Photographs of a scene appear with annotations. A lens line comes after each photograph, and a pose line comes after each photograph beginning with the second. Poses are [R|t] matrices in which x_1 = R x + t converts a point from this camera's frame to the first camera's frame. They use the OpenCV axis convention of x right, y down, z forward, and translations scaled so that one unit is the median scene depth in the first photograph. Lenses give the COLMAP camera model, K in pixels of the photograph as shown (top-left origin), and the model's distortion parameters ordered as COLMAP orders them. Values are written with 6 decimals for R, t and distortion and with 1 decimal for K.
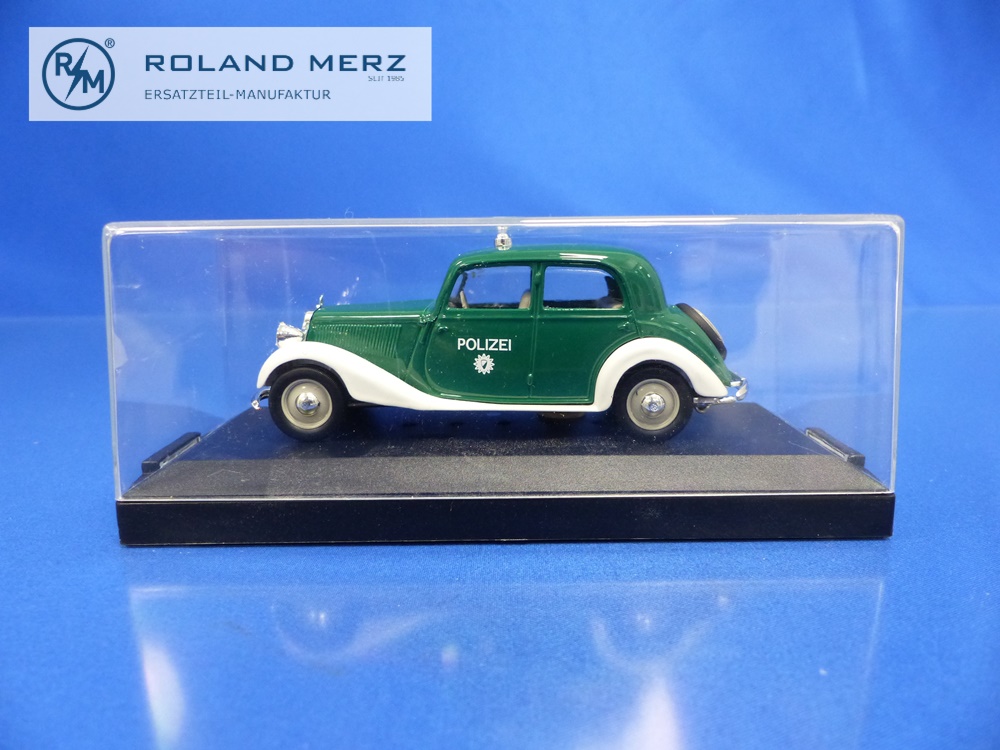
lens RADIAL K [[792.0, 0, 500.0], [0, 792.0, 375.0], [0, 0, 1]] dist [0.048696, -0.148117]
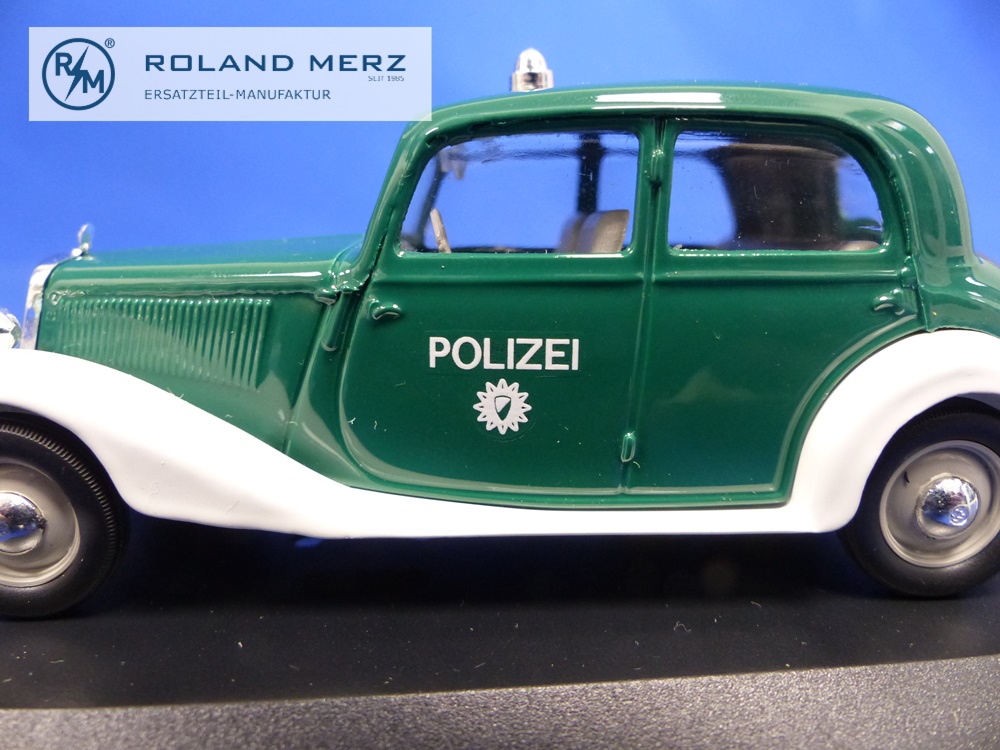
lens RADIAL K [[792.0, 0, 500.0], [0, 792.0, 375.0], [0, 0, 1]] dist [0.048696, -0.148117]
pose [[0.997017, -0.015848, 0.075537, -0.048436], [0.011671, 0.998394, 0.055430, -0.048476], [-0.076295, -0.054383, 0.995601, 0.637573]]
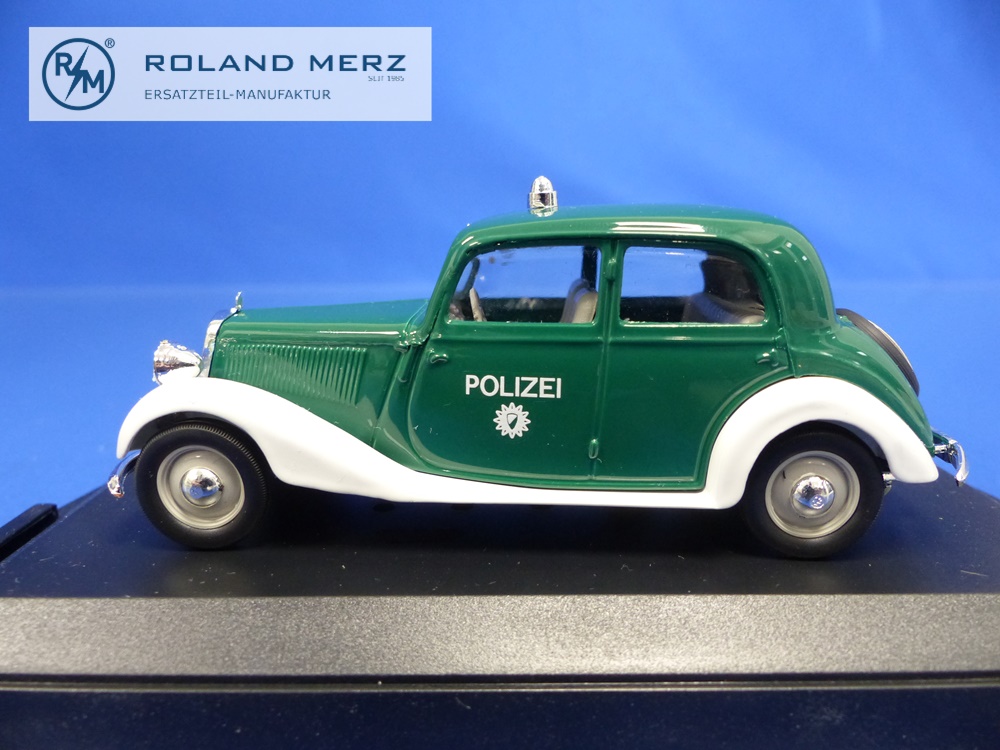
lens RADIAL K [[792.0, 0, 500.0], [0, 792.0, 375.0], [0, 0, 1]] dist [0.048696, -0.148117]
pose [[0.999985, 0.004572, -0.003156, -0.027029], [-0.004458, 0.999361, 0.035456, -0.066101], [0.003316, -0.035441, 0.999366, 0.437423]]
